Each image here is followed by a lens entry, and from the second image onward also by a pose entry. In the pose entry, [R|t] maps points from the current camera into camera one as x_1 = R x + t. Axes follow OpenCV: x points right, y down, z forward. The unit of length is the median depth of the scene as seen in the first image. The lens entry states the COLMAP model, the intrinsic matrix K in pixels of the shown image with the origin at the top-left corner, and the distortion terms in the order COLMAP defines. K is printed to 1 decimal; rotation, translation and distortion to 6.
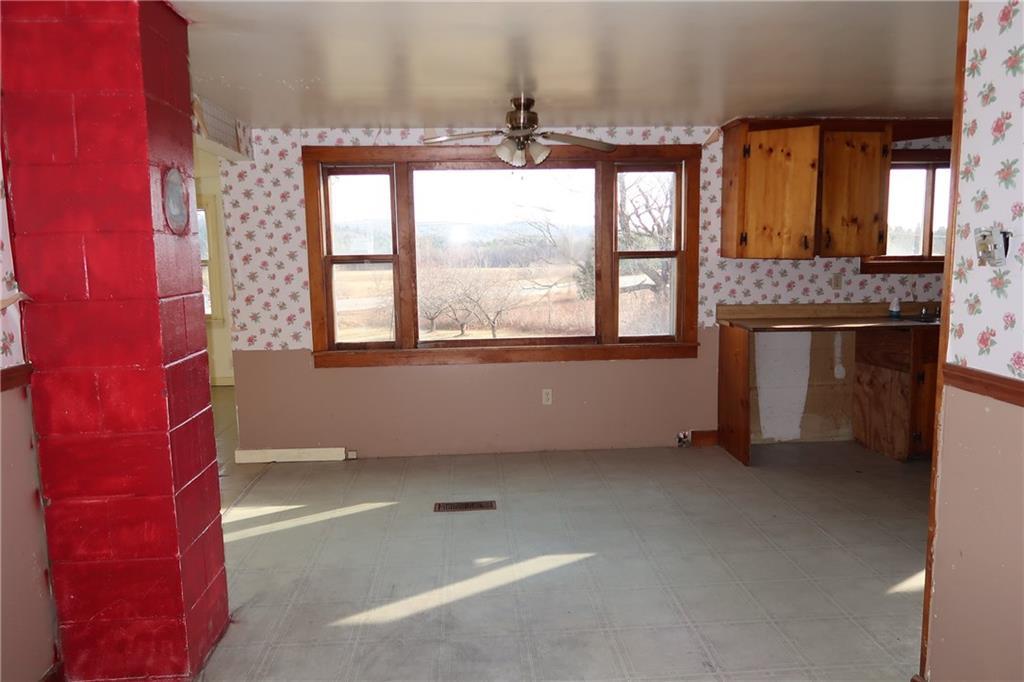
lens RADIAL K [[723.5, 0, 503.6], [0, 723.5, 338.9], [0, 0, 1]] dist [-0.025140, -0.000423]
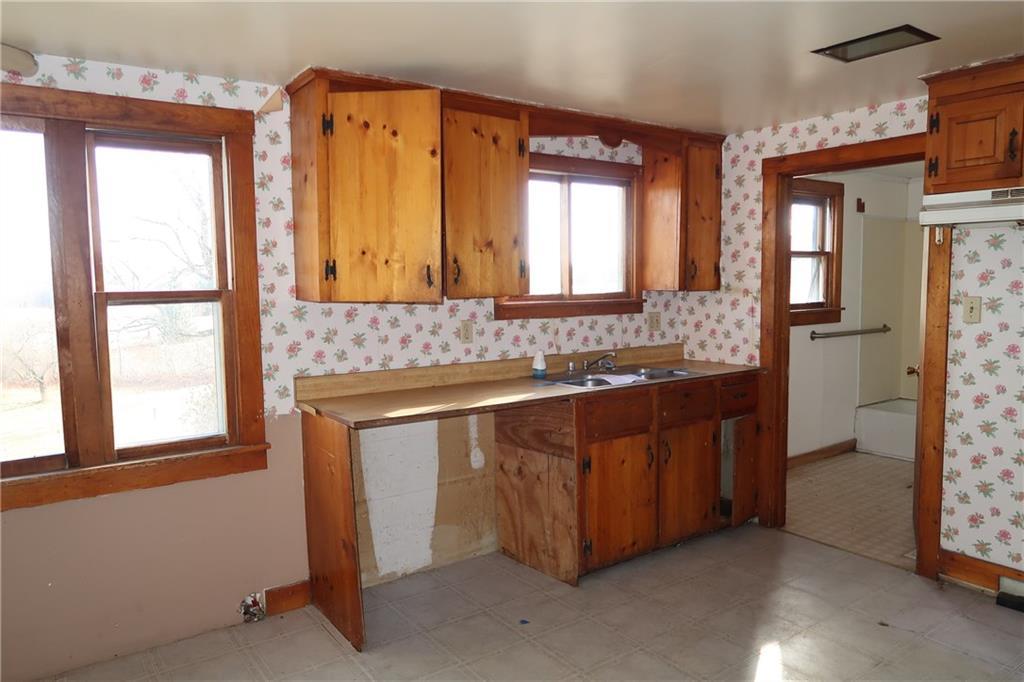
lens RADIAL K [[723.5, 0, 510.5], [0, 723.5, 342.7], [0, 0, 1]] dist [-0.025140, -0.000423]
pose [[0.852395, -0.042383, 0.521178, 0.136075], [0.066338, 0.997421, -0.027385, -0.048781], [-0.518674, 0.057917, 0.853008, 0.388757]]
